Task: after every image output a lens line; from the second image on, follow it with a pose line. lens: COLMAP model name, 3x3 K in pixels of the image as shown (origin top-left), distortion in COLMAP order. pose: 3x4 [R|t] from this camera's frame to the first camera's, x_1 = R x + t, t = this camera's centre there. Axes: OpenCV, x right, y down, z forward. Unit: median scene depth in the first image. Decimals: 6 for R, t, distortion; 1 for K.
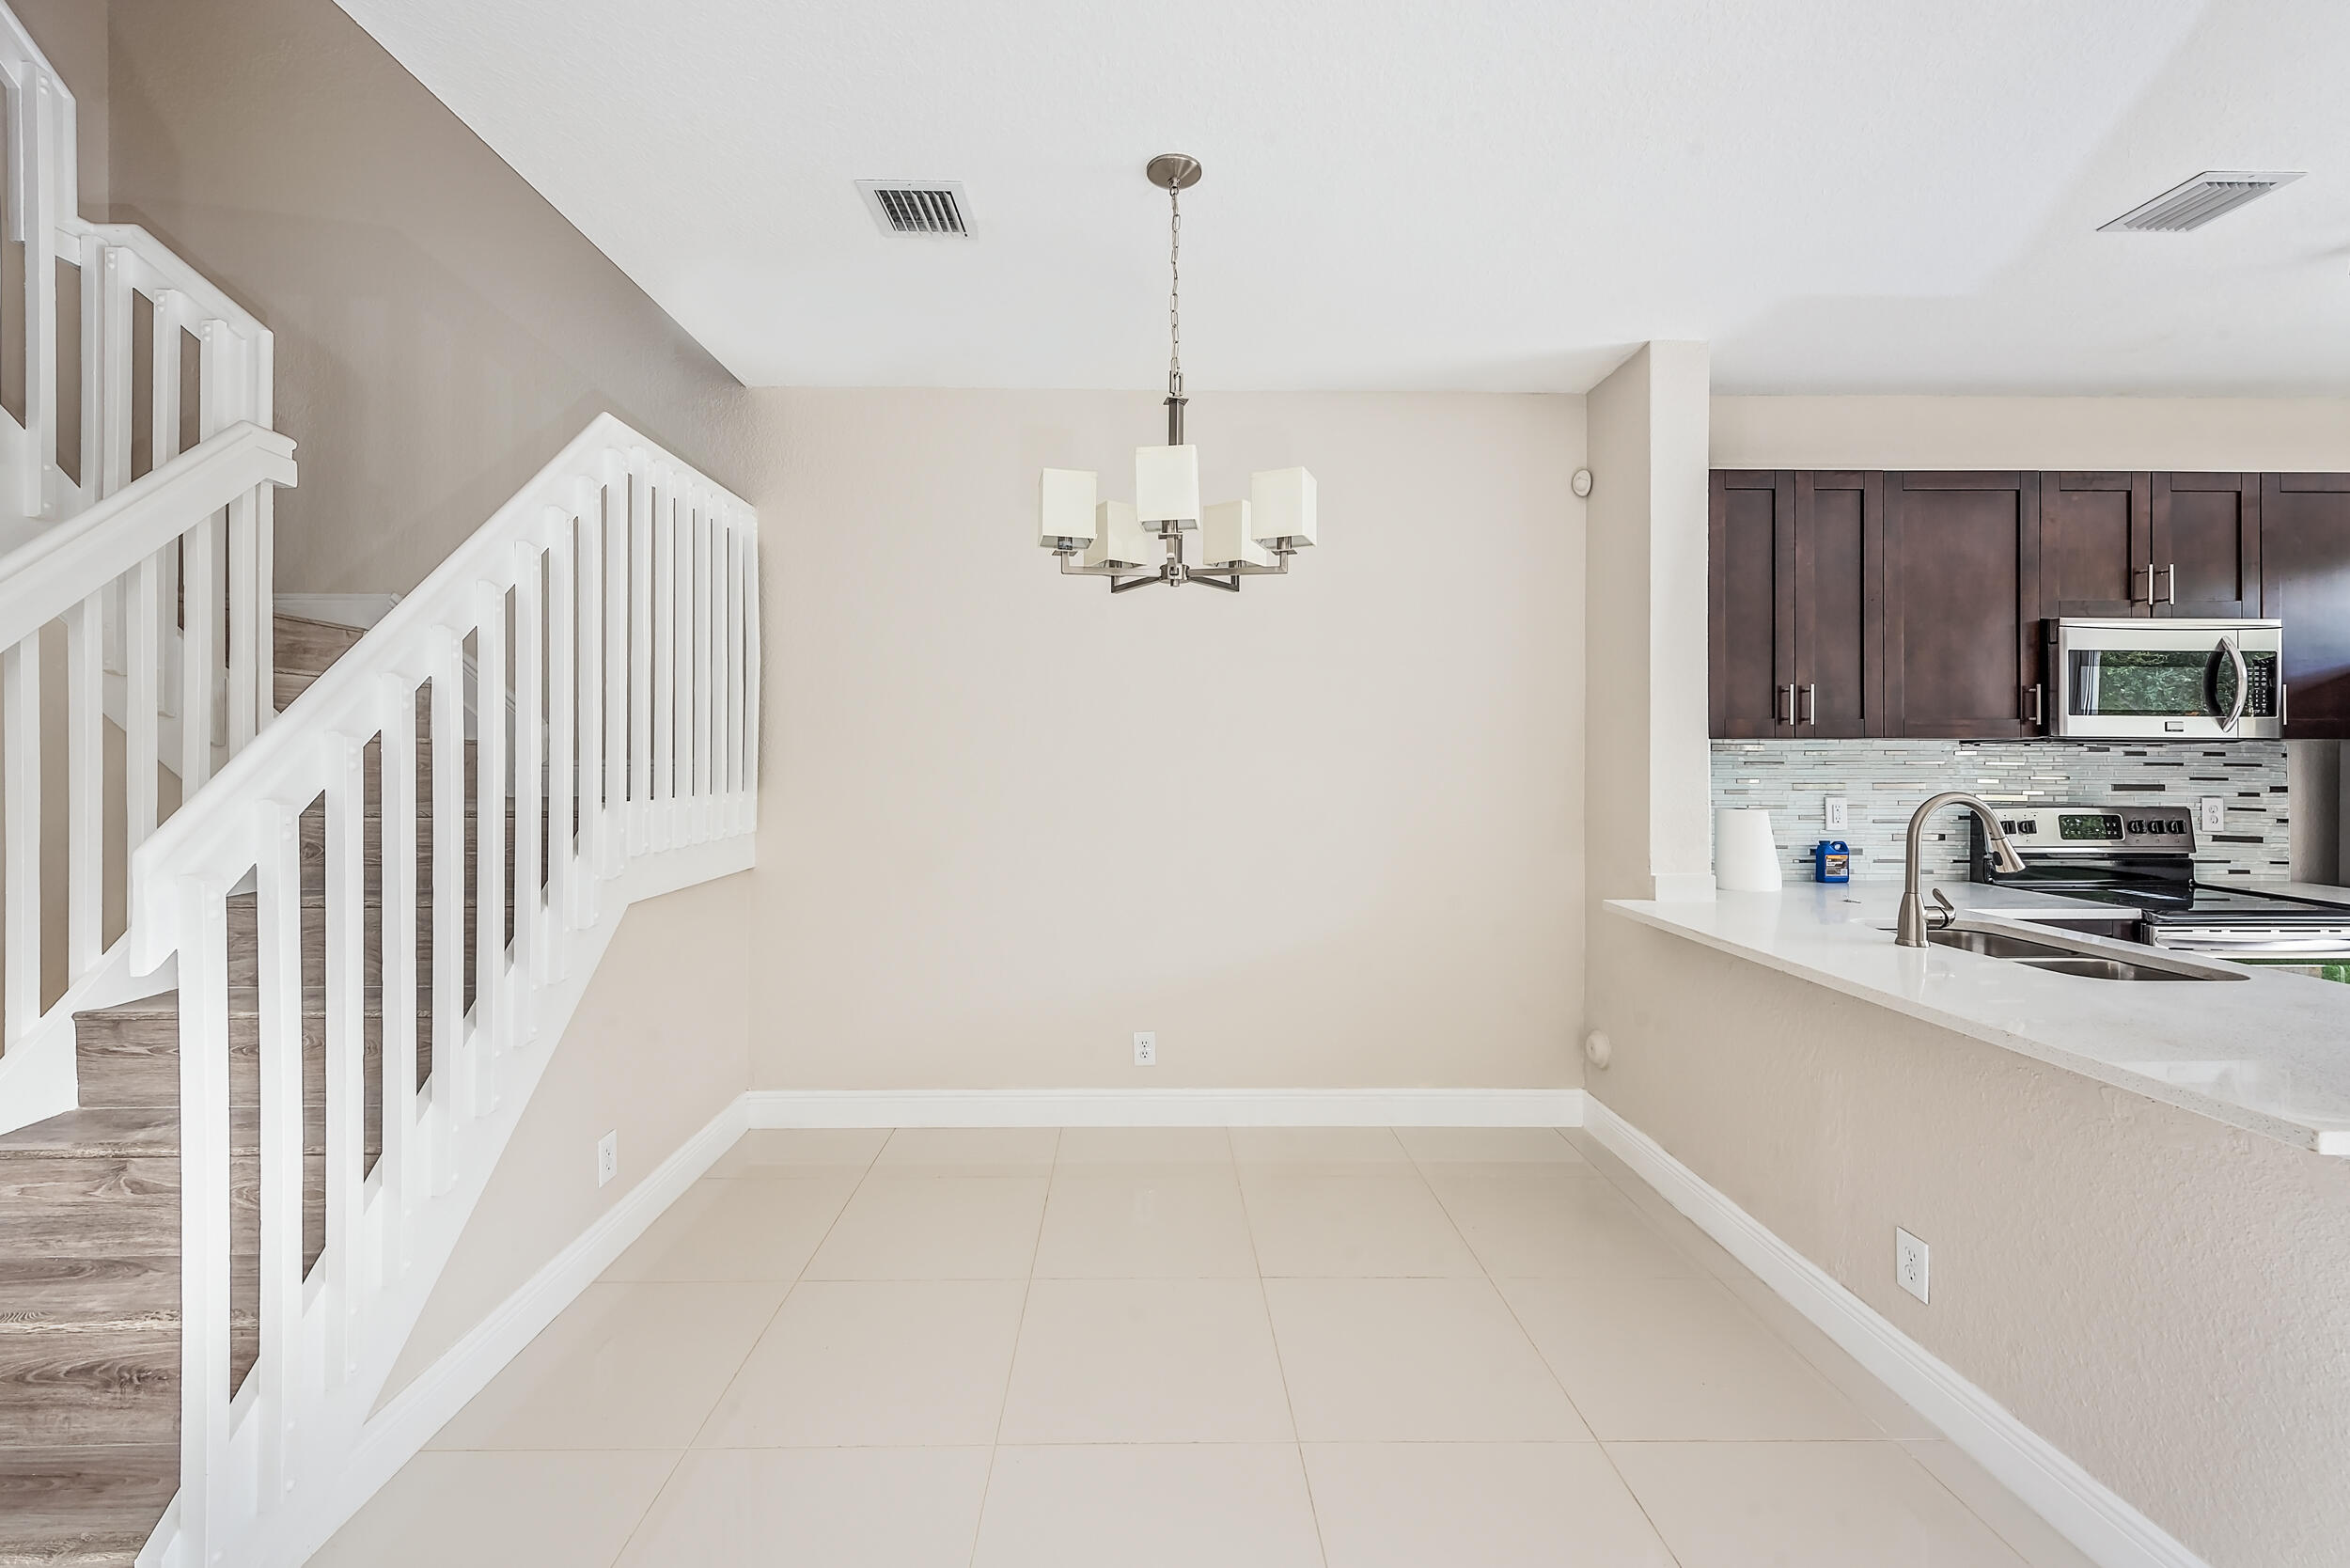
lens RADIAL K [[970.0, 0, 1145.5], [0, 970.0, 755.1], [0, 0, 1]] dist [0.009748, -0.003704]
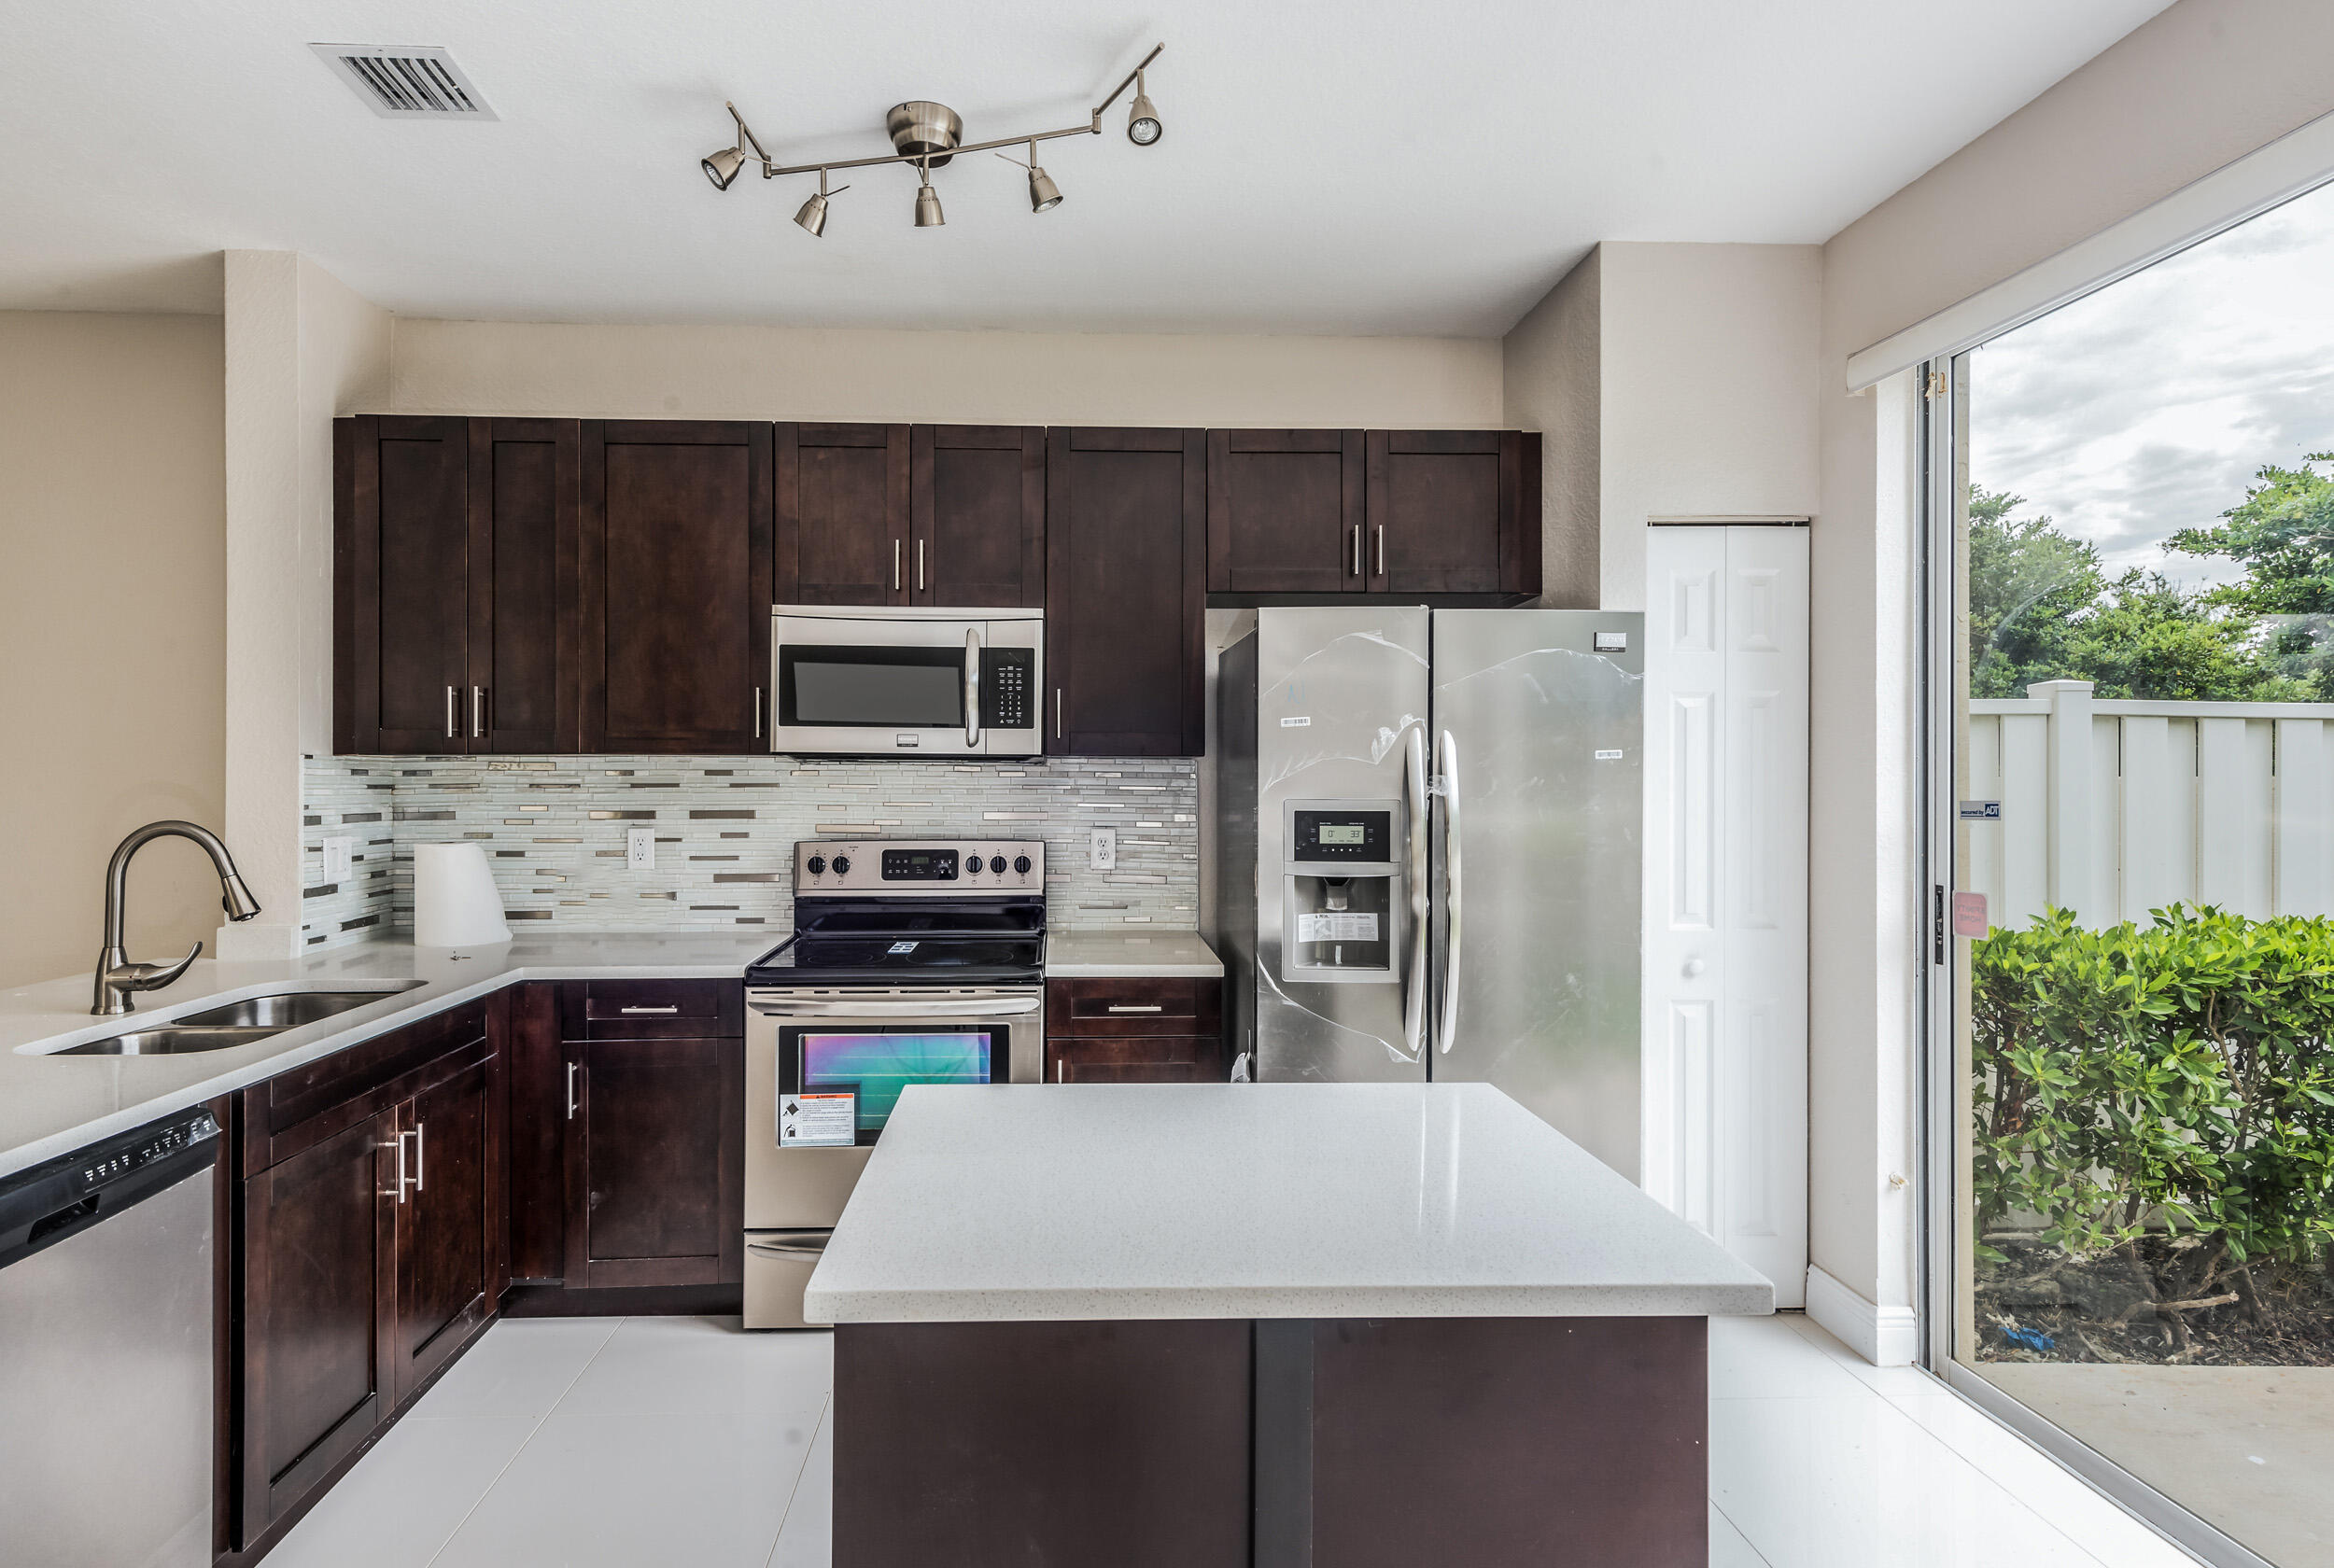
lens RADIAL K [[1219.2, 0, 1110.8], [0, 1219.2, 777.8], [0, 0, 1]] dist [-0.008900, -0.001387]
pose [[0.998759, -0.002016, 0.049769, 1.142846], [0.001971, 0.999998, 0.000940, 0.001875], [-0.049771, -0.000840, 0.998760, -0.018730]]
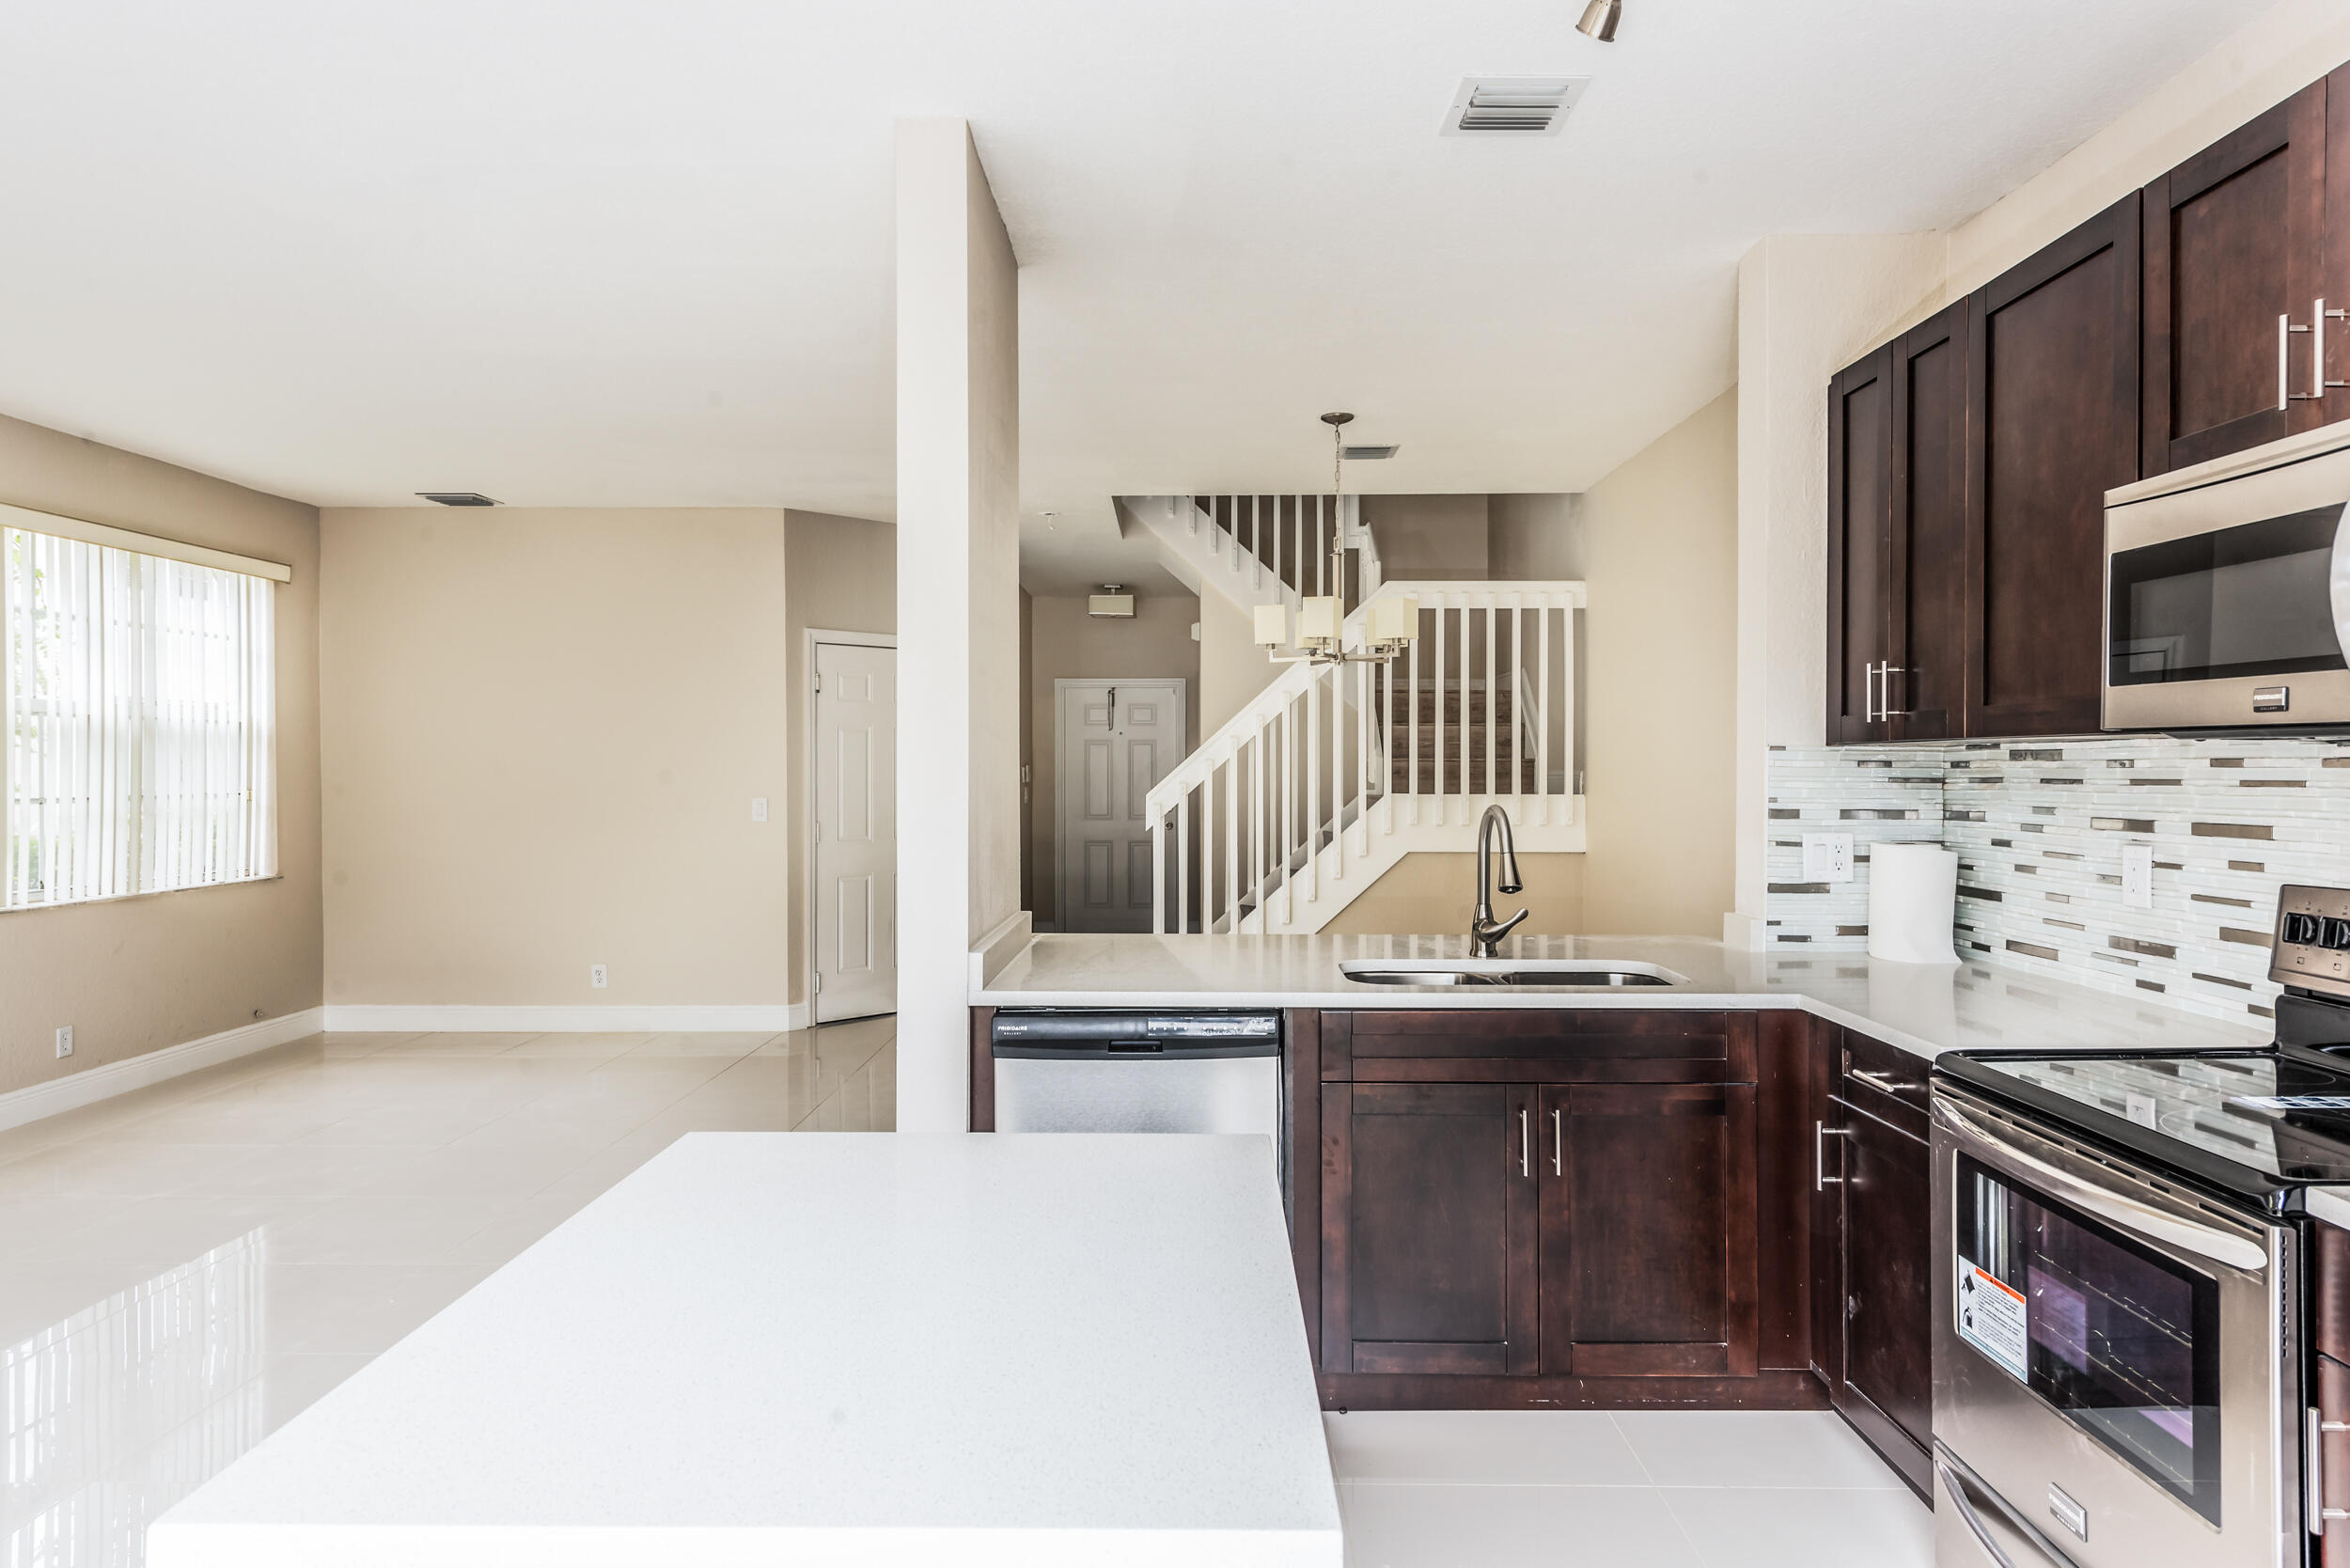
lens RADIAL K [[1397.4, 0, 1223.6], [0, 1397.4, 768.0], [0, 0, 1]] dist [-0.006358, -0.005236]
pose [[-0.007616, -0.001961, -0.999969, 1.616500], [0.000104, 0.999998, -0.001962, 0.002255], [0.999971, -0.000119, -0.007616, 0.540609]]
